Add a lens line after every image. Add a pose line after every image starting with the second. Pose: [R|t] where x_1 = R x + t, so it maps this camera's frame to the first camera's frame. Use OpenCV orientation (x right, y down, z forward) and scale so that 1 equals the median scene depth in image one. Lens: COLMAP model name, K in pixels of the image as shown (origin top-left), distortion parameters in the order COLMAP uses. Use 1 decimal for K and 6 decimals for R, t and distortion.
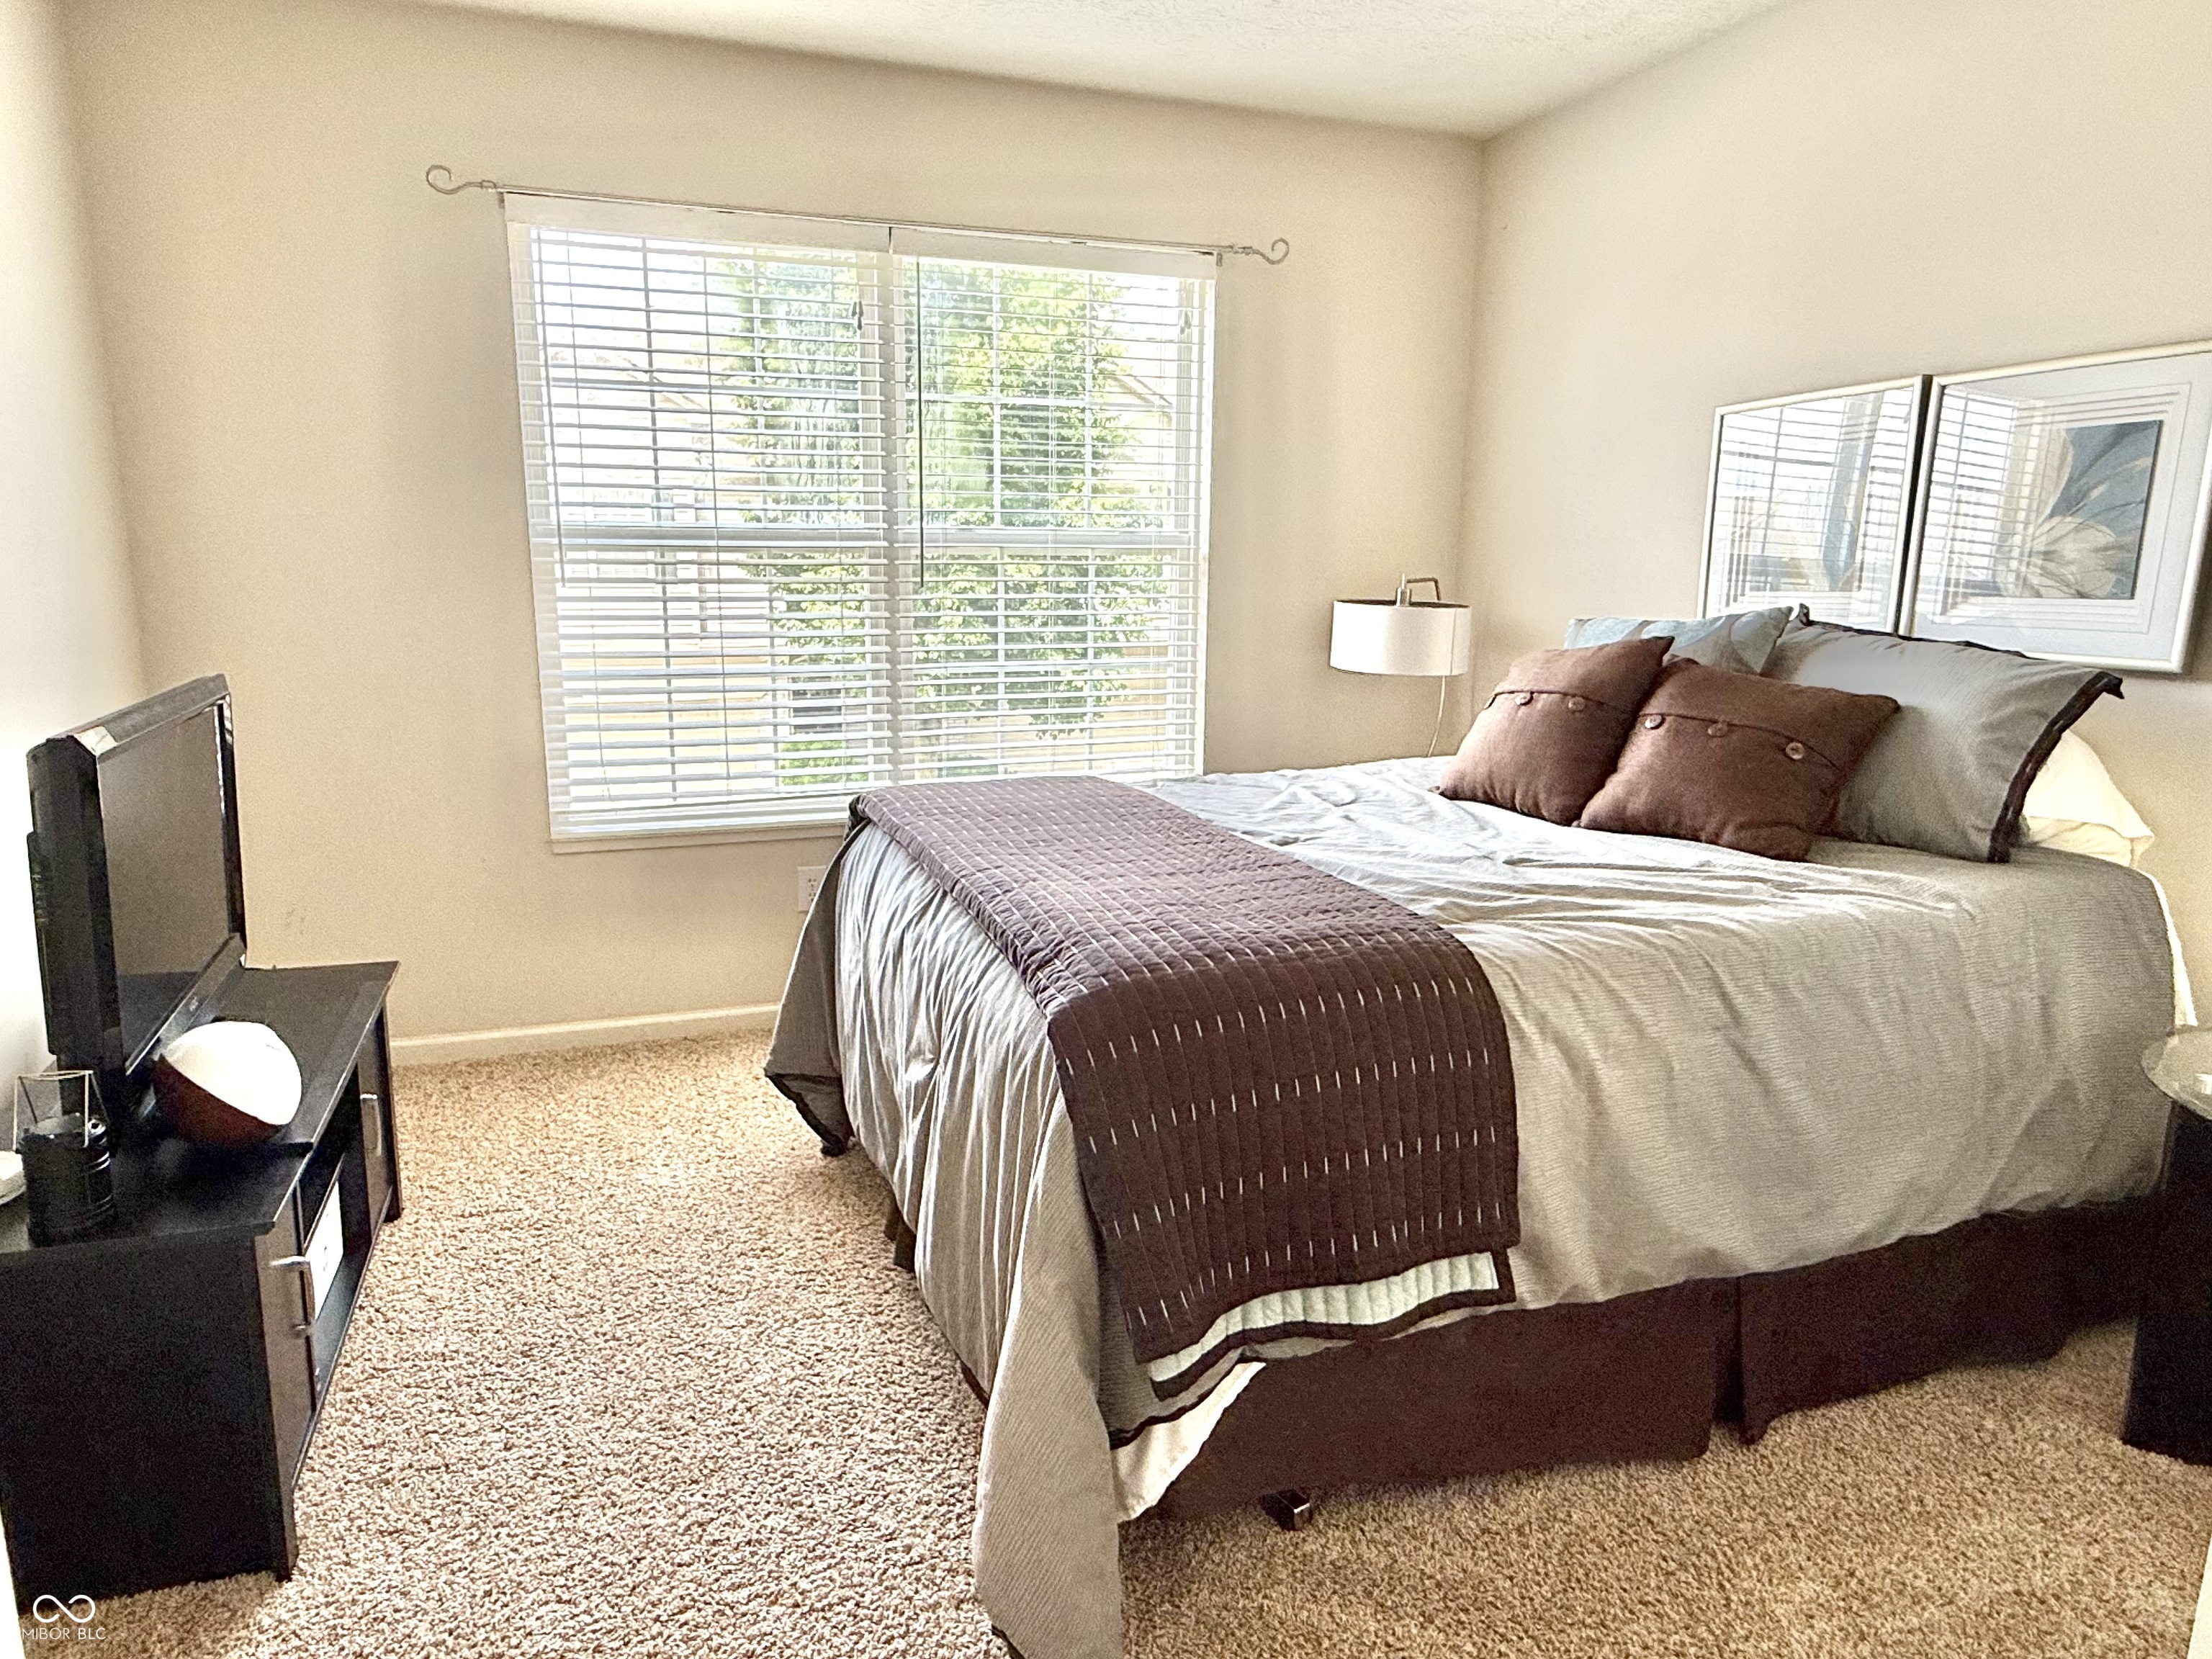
lens RADIAL K [[1394.7, 0, 1106.0], [0, 1394.7, 829.5], [0, 0, 1]] dist [-0.000212, -0.000195]
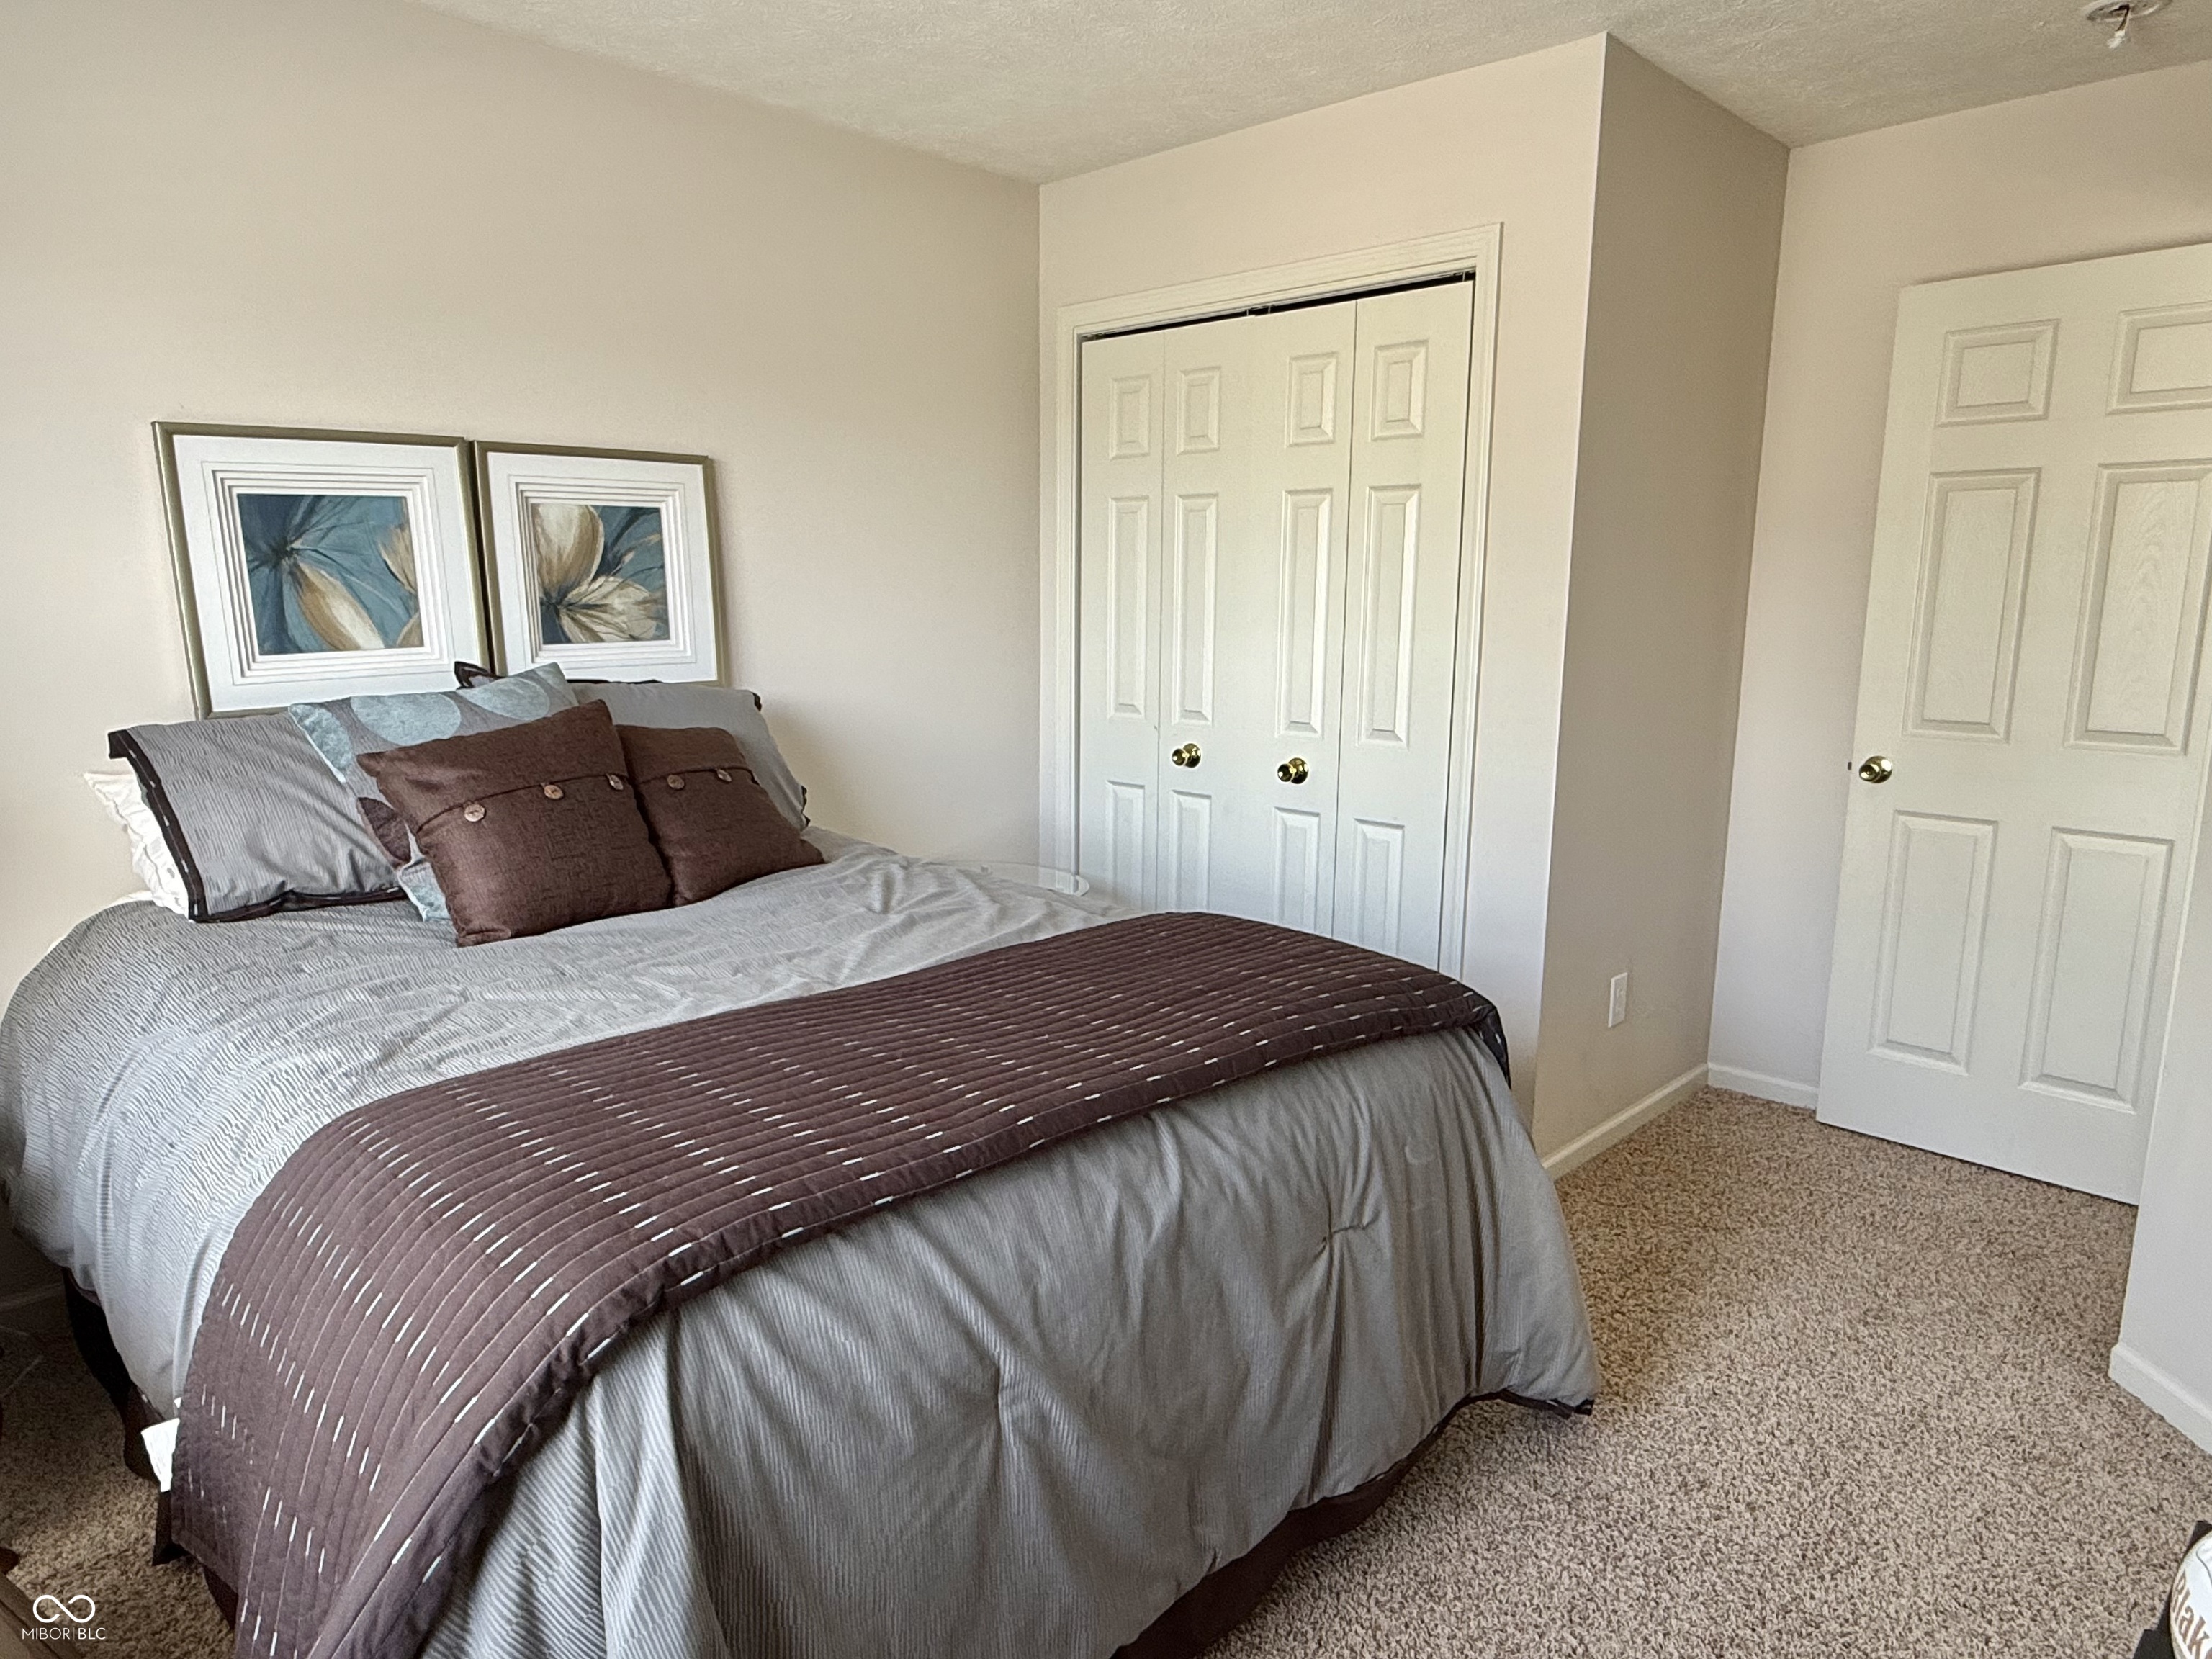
lens RADIAL K [[1394.7, 0, 1106.0], [0, 1394.7, 829.5], [0, 0, 1]] dist [-0.000212, -0.000195]
pose [[-0.402373, -0.170287, 0.899499, -0.653958], [0.174116, 0.950378, 0.257807, -0.254591], [-0.898766, 0.260352, -0.352757, 1.102415]]
